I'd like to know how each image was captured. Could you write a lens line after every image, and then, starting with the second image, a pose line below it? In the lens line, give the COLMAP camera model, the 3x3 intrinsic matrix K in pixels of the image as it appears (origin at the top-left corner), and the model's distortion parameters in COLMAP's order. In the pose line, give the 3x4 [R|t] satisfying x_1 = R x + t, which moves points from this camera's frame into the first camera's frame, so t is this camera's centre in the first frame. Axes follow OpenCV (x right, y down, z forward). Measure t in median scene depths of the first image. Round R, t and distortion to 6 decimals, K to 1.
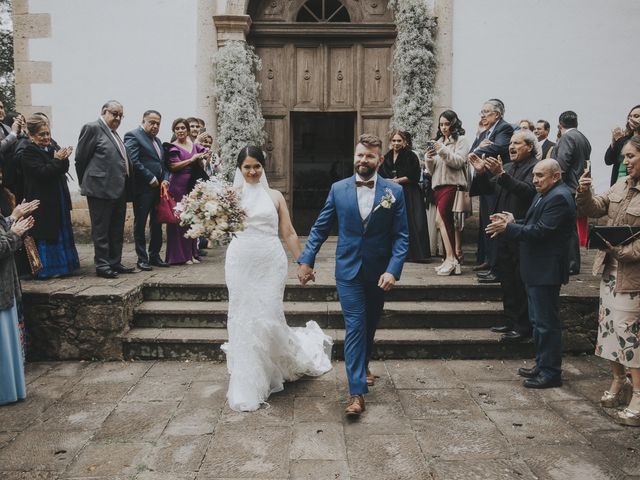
lens RADIAL K [[657.9, 0, 308.2], [0, 657.9, 256.7], [0, 0, 1]] dist [-0.035325, 0.013119]
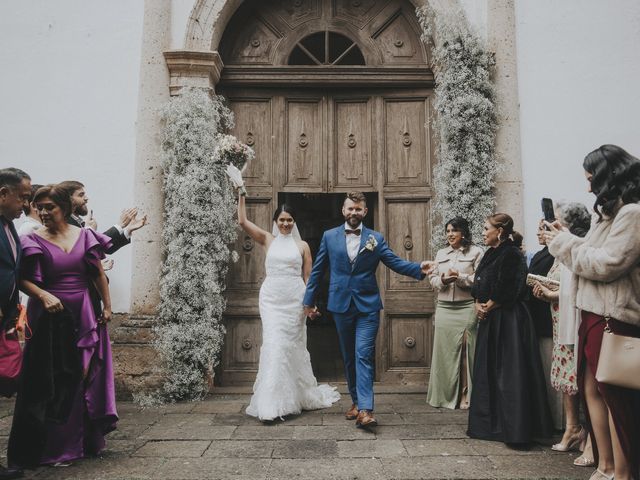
lens RADIAL K [[532.7, 0, 320.5], [0, 532.7, 219.8], [0, 0, 1]] dist [-0.068659, 0.004490]
pose [[0.999961, -0.004042, 0.007845, 0.011611], [0.005808, 0.970732, -0.240094, -0.066813], [-0.006645, 0.240130, 0.970718, 0.504267]]
